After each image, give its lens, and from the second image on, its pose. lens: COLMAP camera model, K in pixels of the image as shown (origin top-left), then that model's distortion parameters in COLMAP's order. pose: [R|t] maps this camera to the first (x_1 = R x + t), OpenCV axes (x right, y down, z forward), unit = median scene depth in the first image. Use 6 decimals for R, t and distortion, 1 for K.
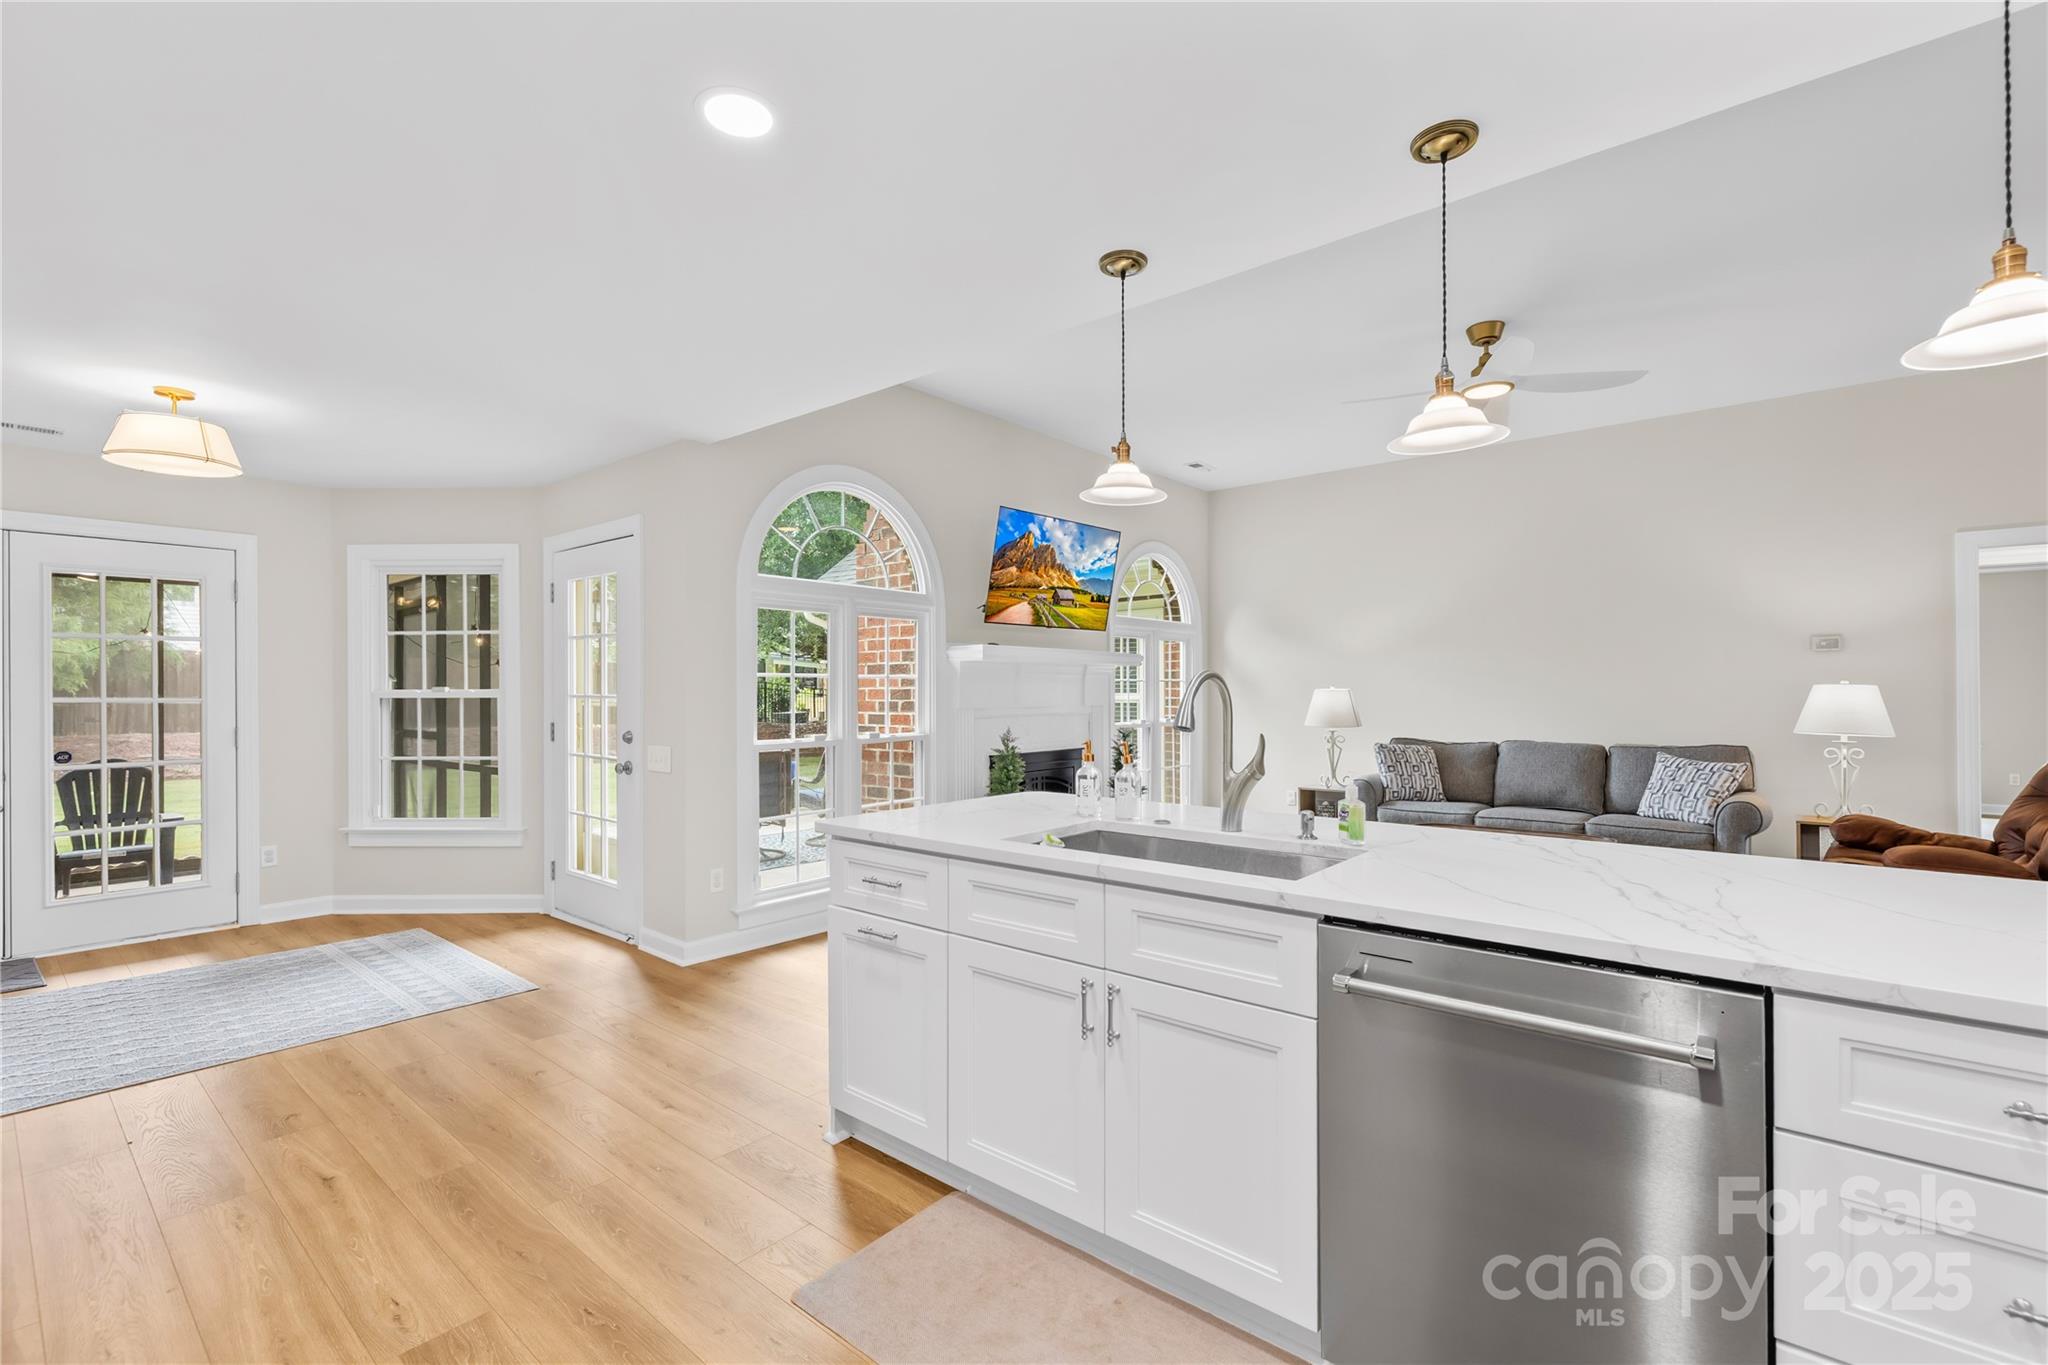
lens RADIAL K [[866.0, 0, 1014.6], [0, 866.0, 684.7], [0, 0, 1]] dist [-0.000817, 0.000588]
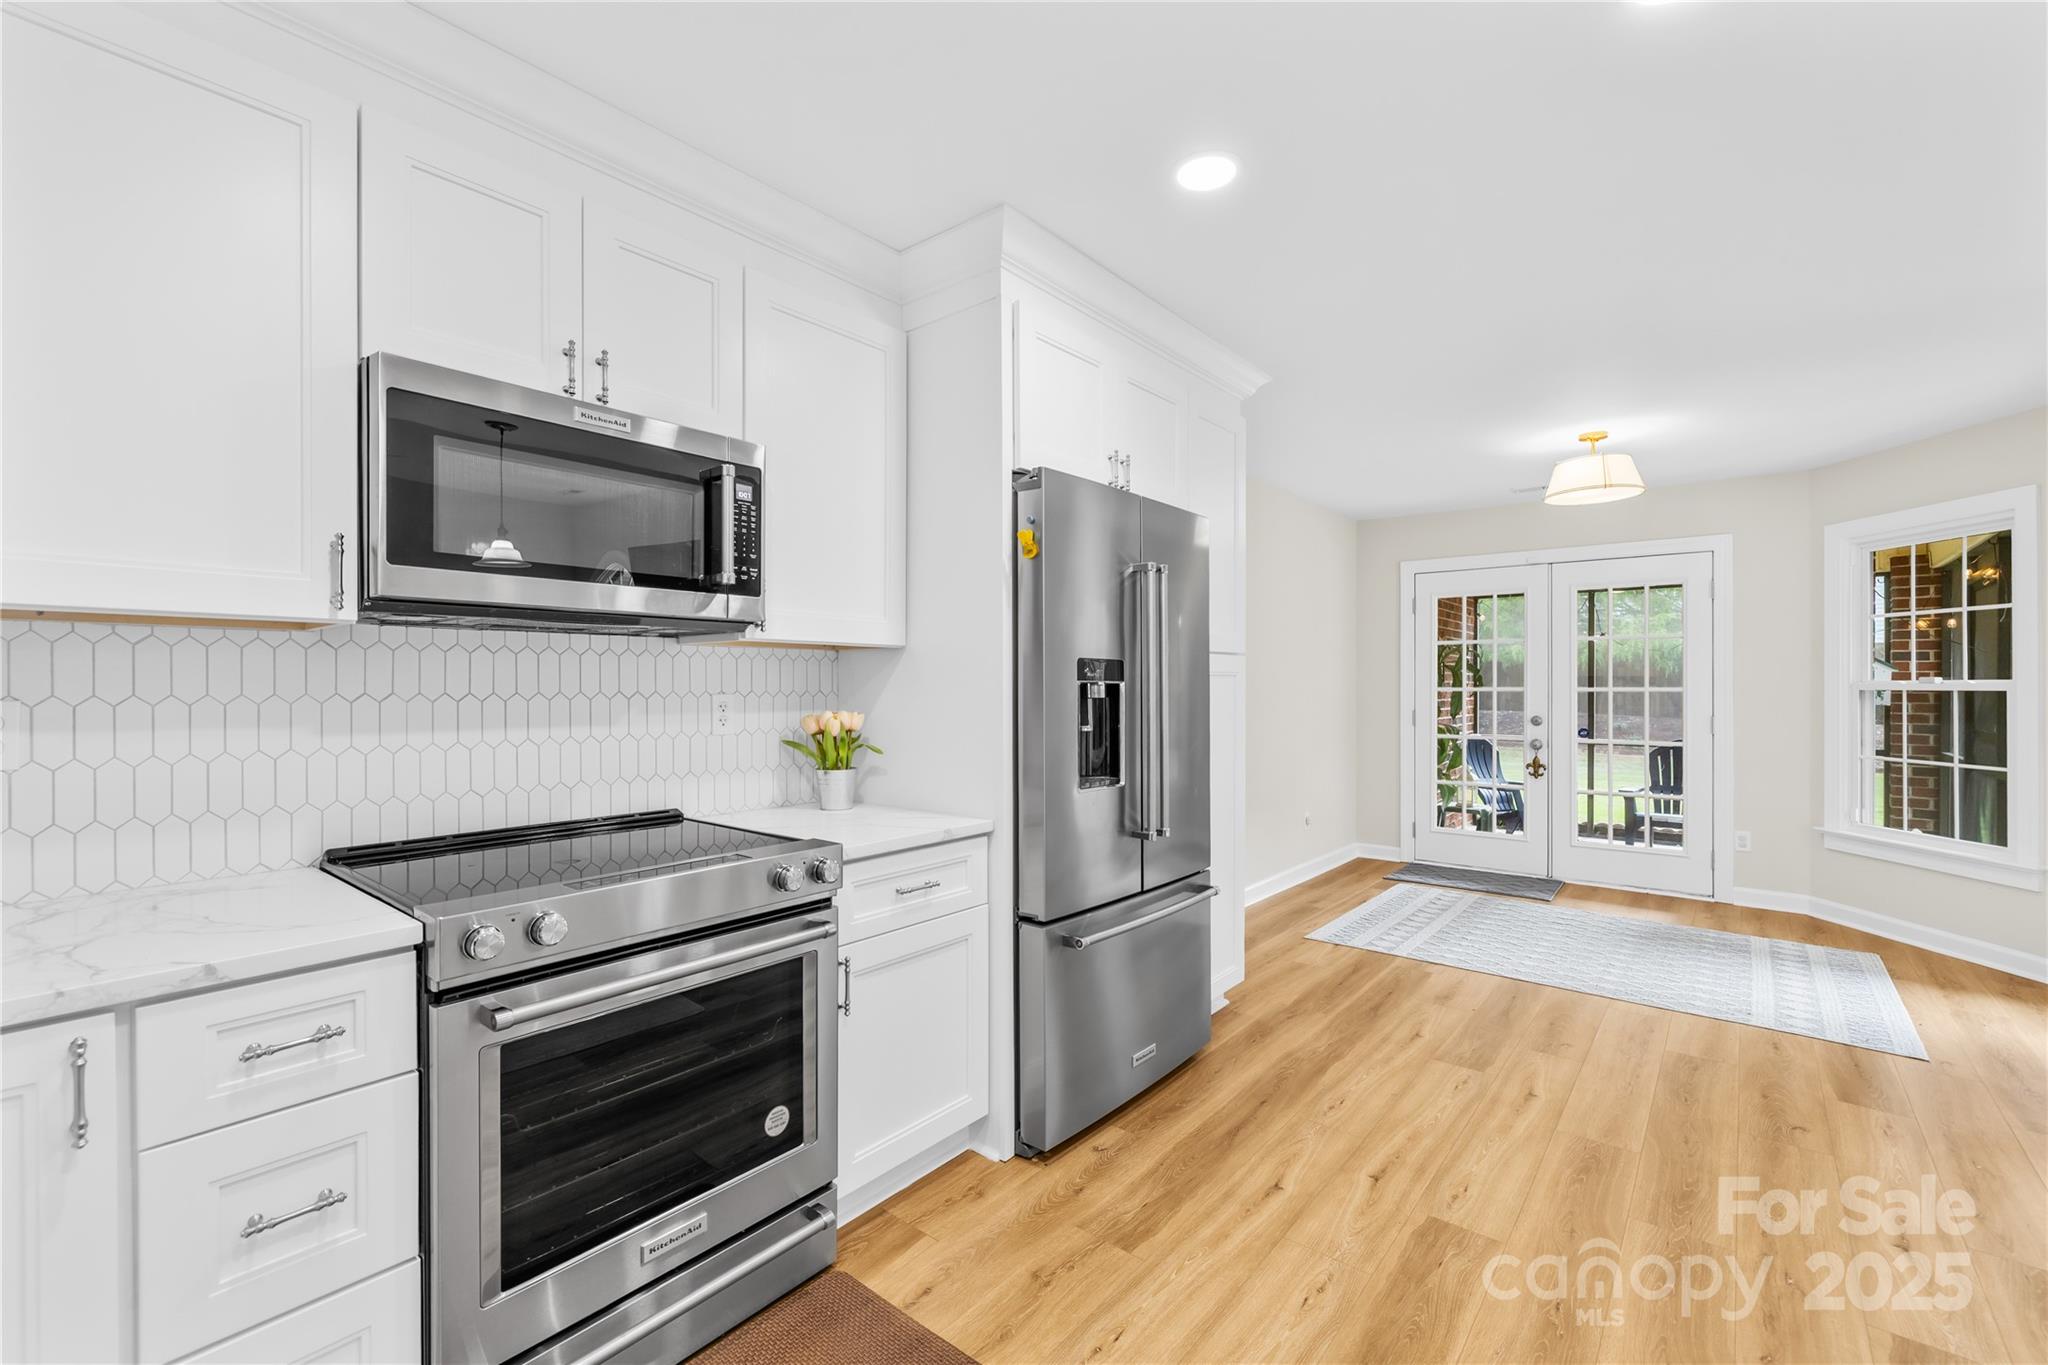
lens RADIAL K [[866.0, 0, 1026.9], [0, 866.0, 685.3], [0, 0, 1]] dist [-0.000817, 0.000588]
pose [[0.030249, 0.006015, -0.999524, 0.144632], [0.005194, 0.999967, 0.006175, 0.000126], [0.999529, -0.005379, 0.030217, 0.109392]]
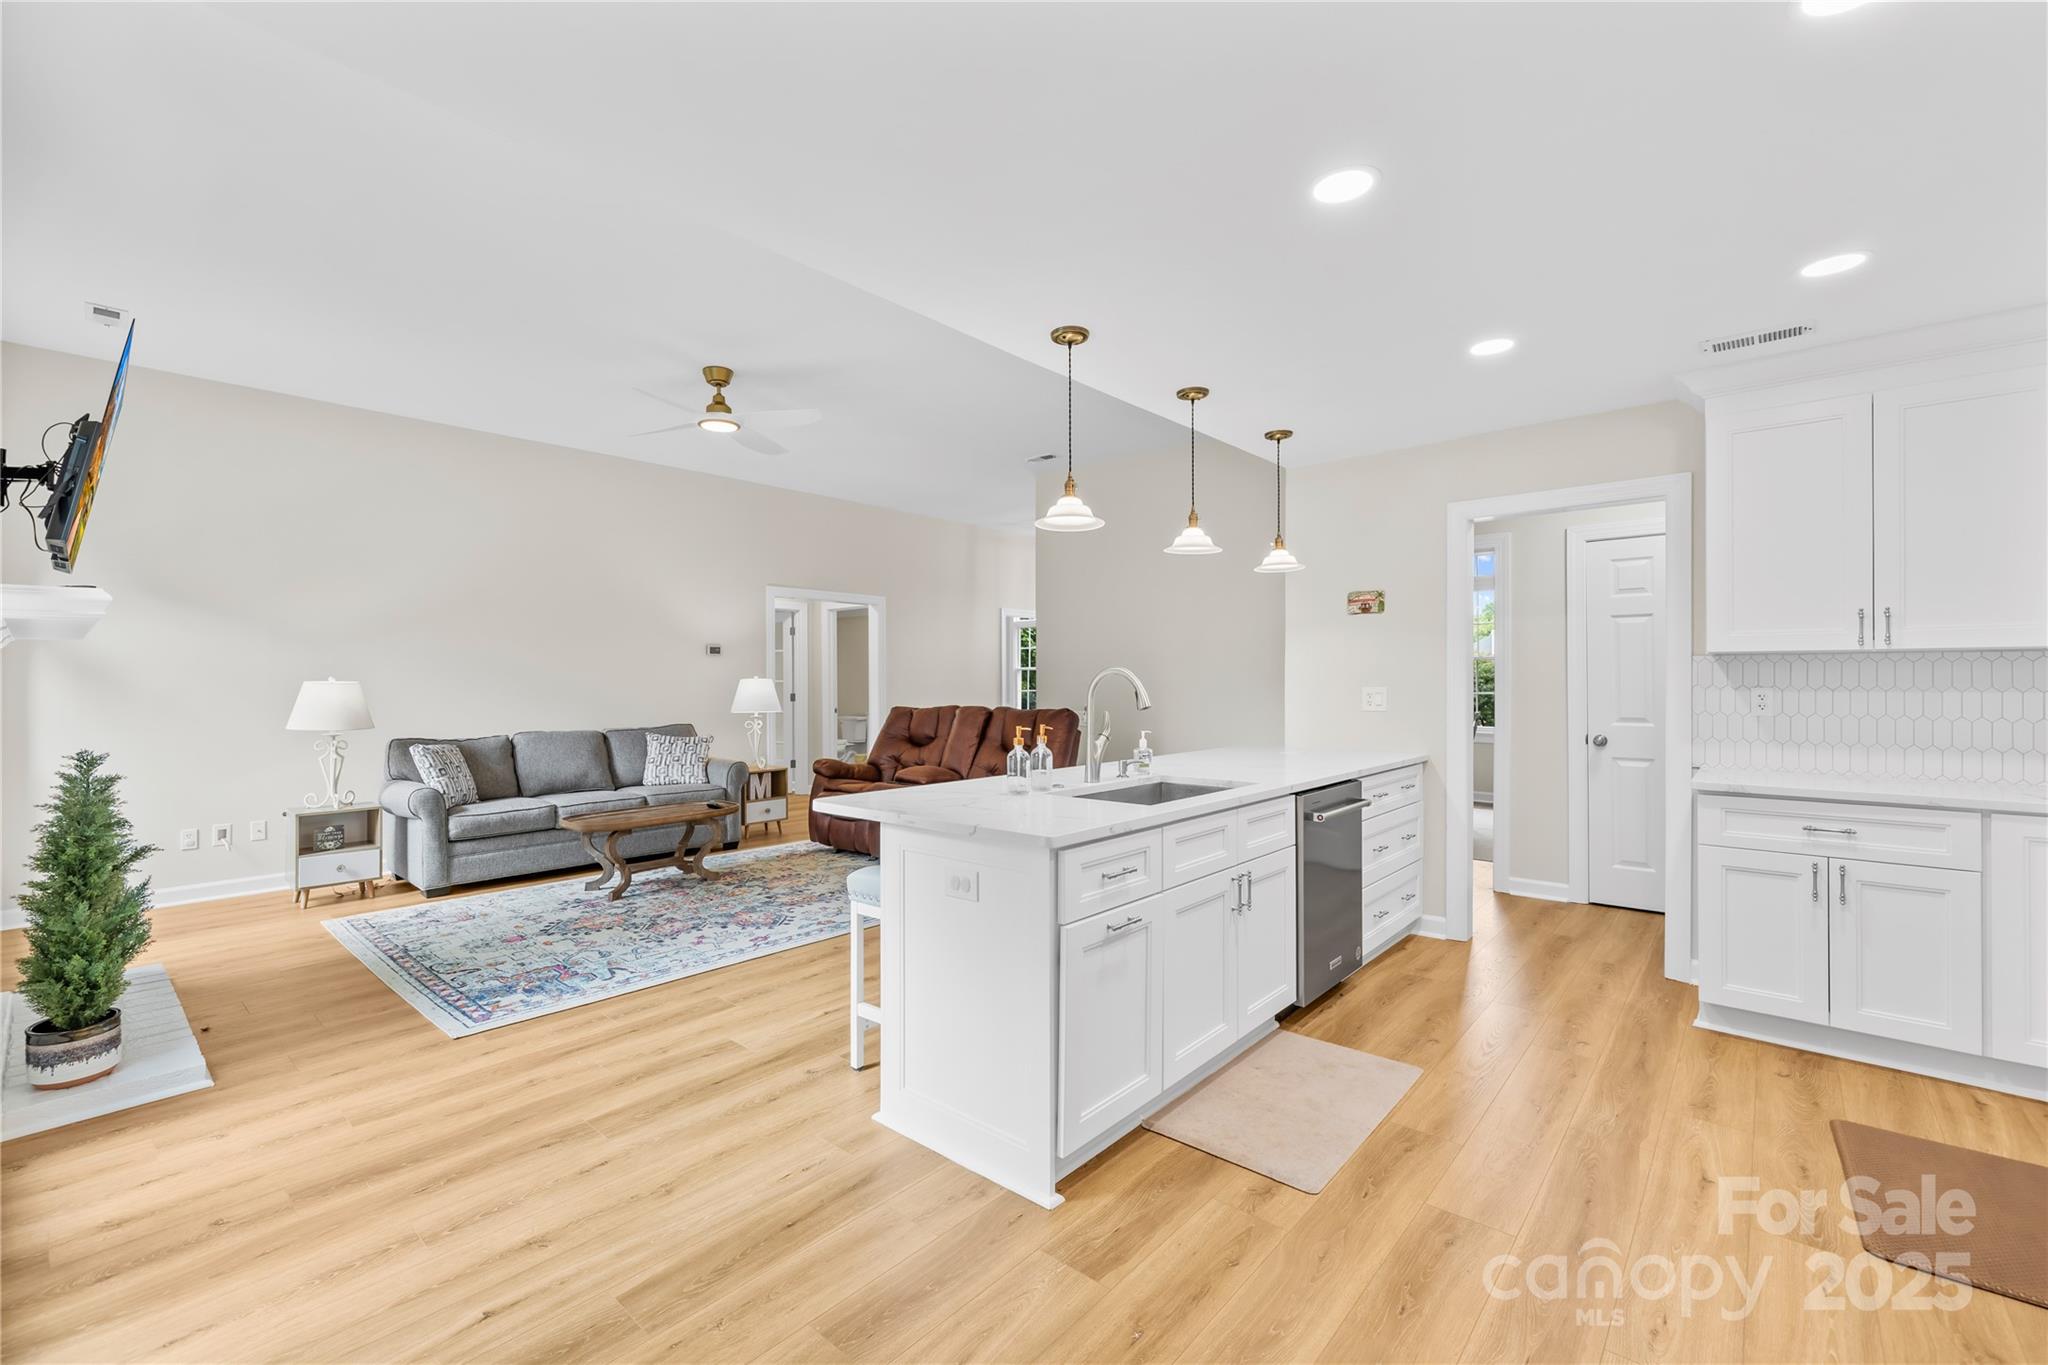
lens RADIAL K [[866.0, 0, 1004.0], [0, 866.0, 675.2], [0, 0, 1]] dist [-0.000817, 0.000588]
pose [[0.015258, 0.011544, 0.999817, -0.492082], [-0.005001, 0.999922, -0.011469, 0.007332], [-0.999871, -0.004825, 0.015314, 0.480101]]
